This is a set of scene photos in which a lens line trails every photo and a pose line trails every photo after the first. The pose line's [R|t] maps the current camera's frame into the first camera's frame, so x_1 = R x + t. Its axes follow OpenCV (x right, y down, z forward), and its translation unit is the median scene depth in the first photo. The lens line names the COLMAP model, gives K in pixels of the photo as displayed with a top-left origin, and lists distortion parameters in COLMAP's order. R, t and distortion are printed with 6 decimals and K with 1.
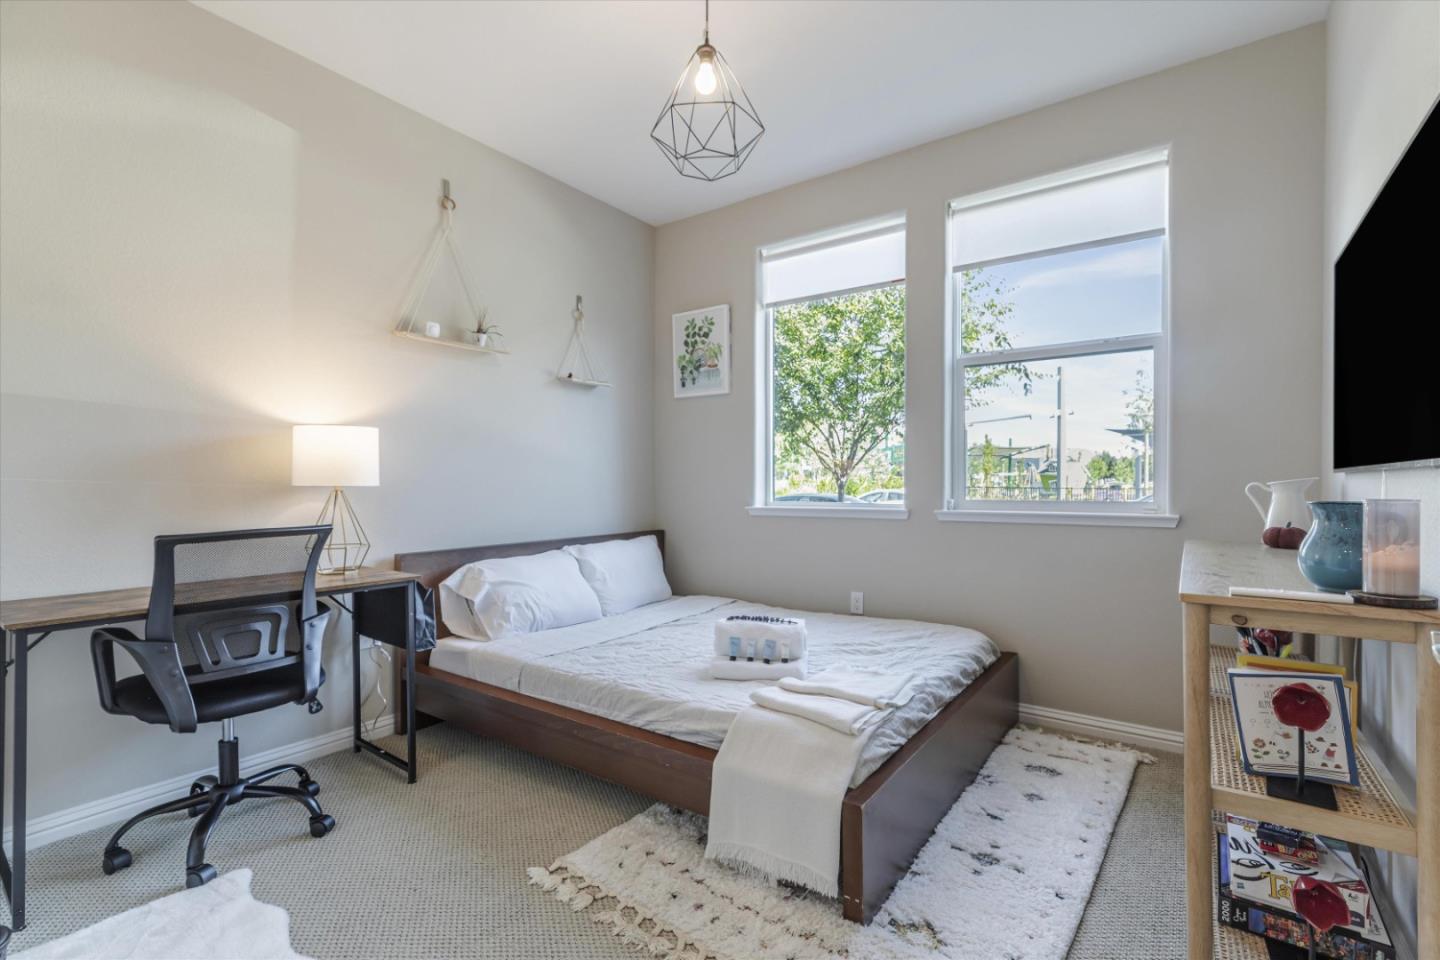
lens RADIAL K [[646.7, 0, 726.6], [0, 646.7, 478.5], [0, 0, 1]] dist [0.010572, 0.000124]
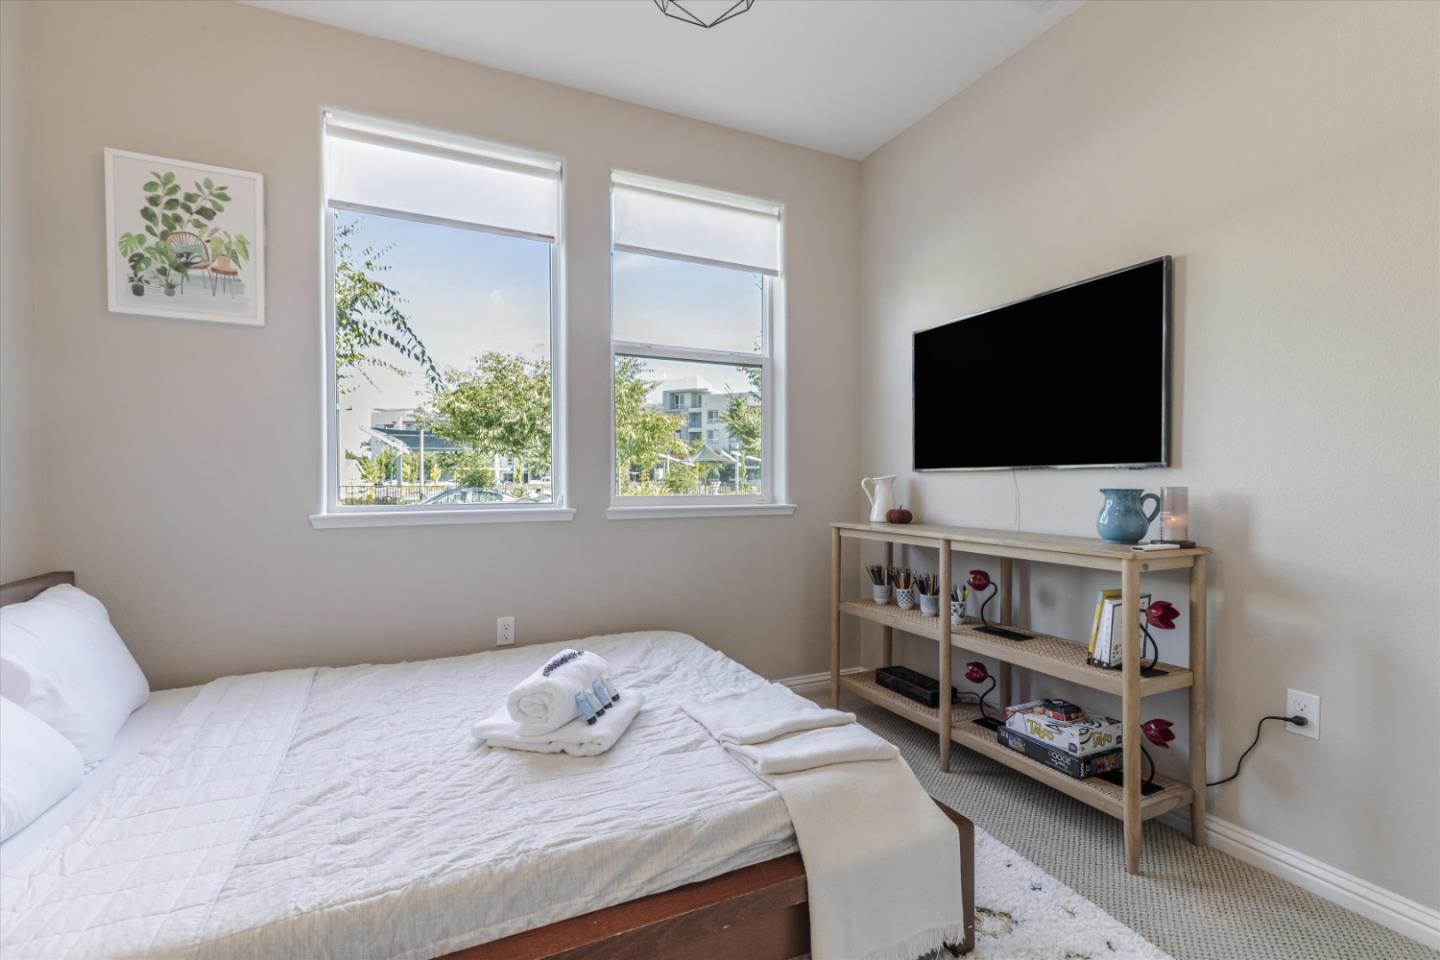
lens RADIAL K [[646.7, 0, 726.6], [0, 646.7, 478.5], [0, 0, 1]] dist [0.010572, 0.000124]
pose [[0.493184, 0.003635, 0.869917, -0.311895], [-0.007556, 0.999971, 0.000106, 0.004973], [-0.869892, -0.006626, 0.493198, 0.339648]]
